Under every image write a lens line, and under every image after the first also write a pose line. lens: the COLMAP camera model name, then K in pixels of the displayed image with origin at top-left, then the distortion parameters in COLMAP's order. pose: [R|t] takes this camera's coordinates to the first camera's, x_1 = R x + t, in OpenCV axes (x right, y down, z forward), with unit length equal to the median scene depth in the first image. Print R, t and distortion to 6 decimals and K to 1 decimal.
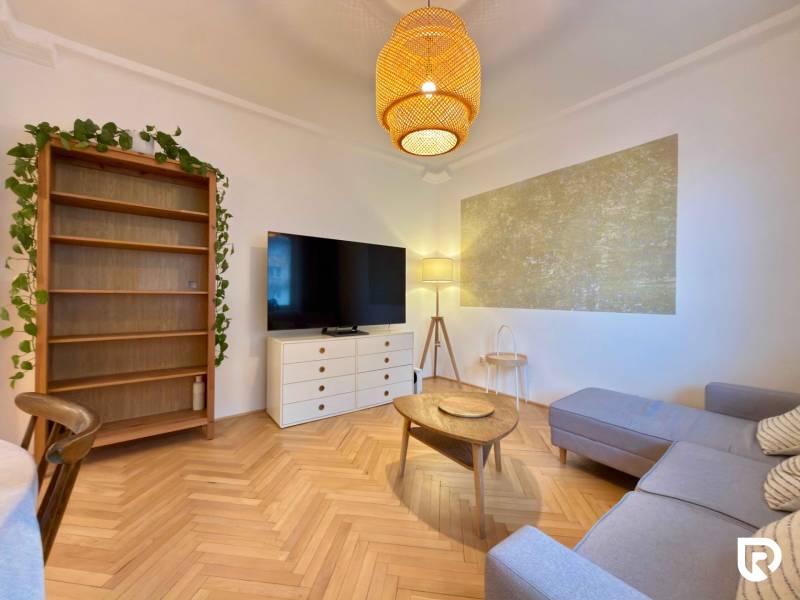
lens RADIAL K [[323.4, 0, 400.2], [0, 323.4, 296.6], [0, 0, 1]] dist [-0.001744, 0.005407]
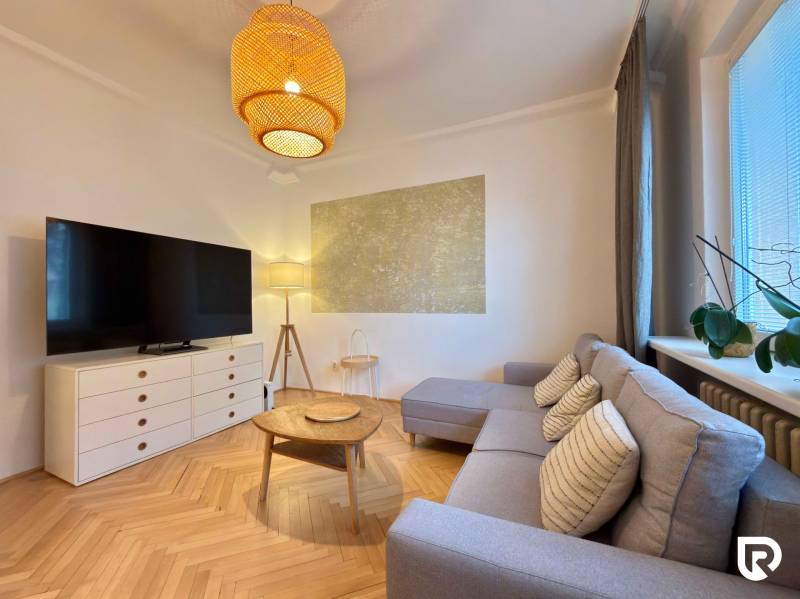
lens RADIAL K [[328.3, 0, 400.0], [0, 328.3, 299.5], [0, 0, 1]] dist [0.001102, 0.000282]
pose [[0.886323, -0.014543, 0.462839, -0.060727], [0.018935, 0.999809, -0.004845, -0.000474], [-0.462680, 0.013059, 0.886429, -0.007979]]
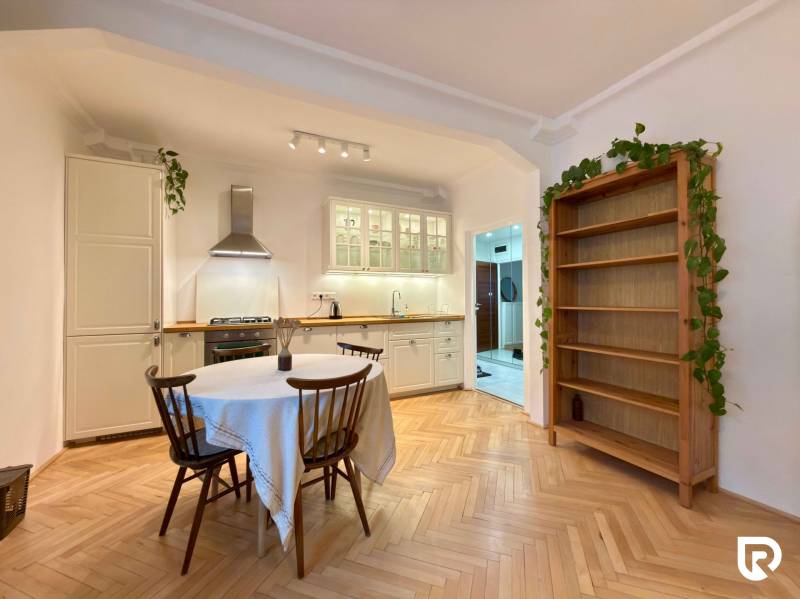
lens RADIAL K [[325.9, 0, 402.4], [0, 325.9, 298.1], [0, 0, 1]] dist [-0.000435, 0.000129]
pose [[-0.191448, -0.012543, -0.981423, 0.285449], [0.002574, 0.999908, -0.013281, -0.033726], [0.981499, -0.005068, -0.191398, 0.503608]]
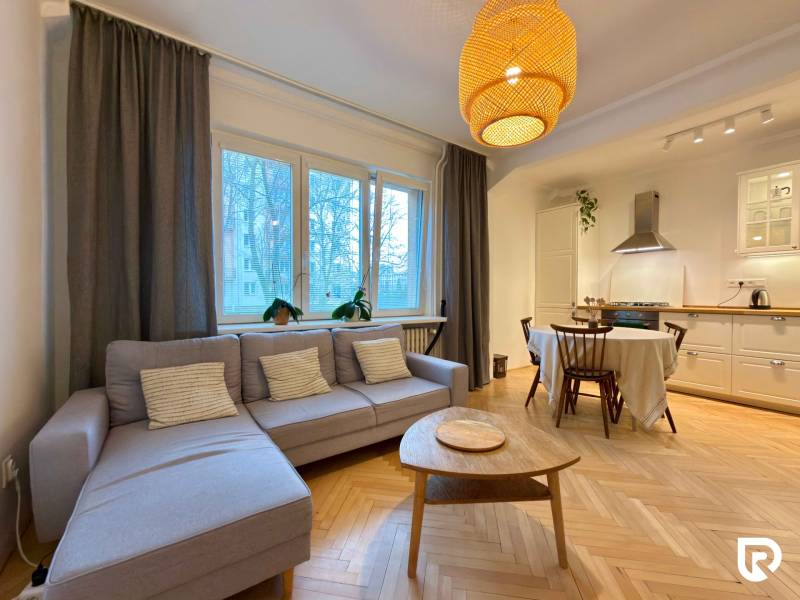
lens RADIAL K [[339.9, 0, 400.8], [0, 339.9, 313.1], [0, 0, 1]] dist [-0.000606, -0.000266]
pose [[-0.999755, -0.011094, 0.019133, 0.261543], [-0.010008, 0.998384, 0.055942, -0.001224], [-0.019723, 0.055737, -0.998251, 1.374513]]
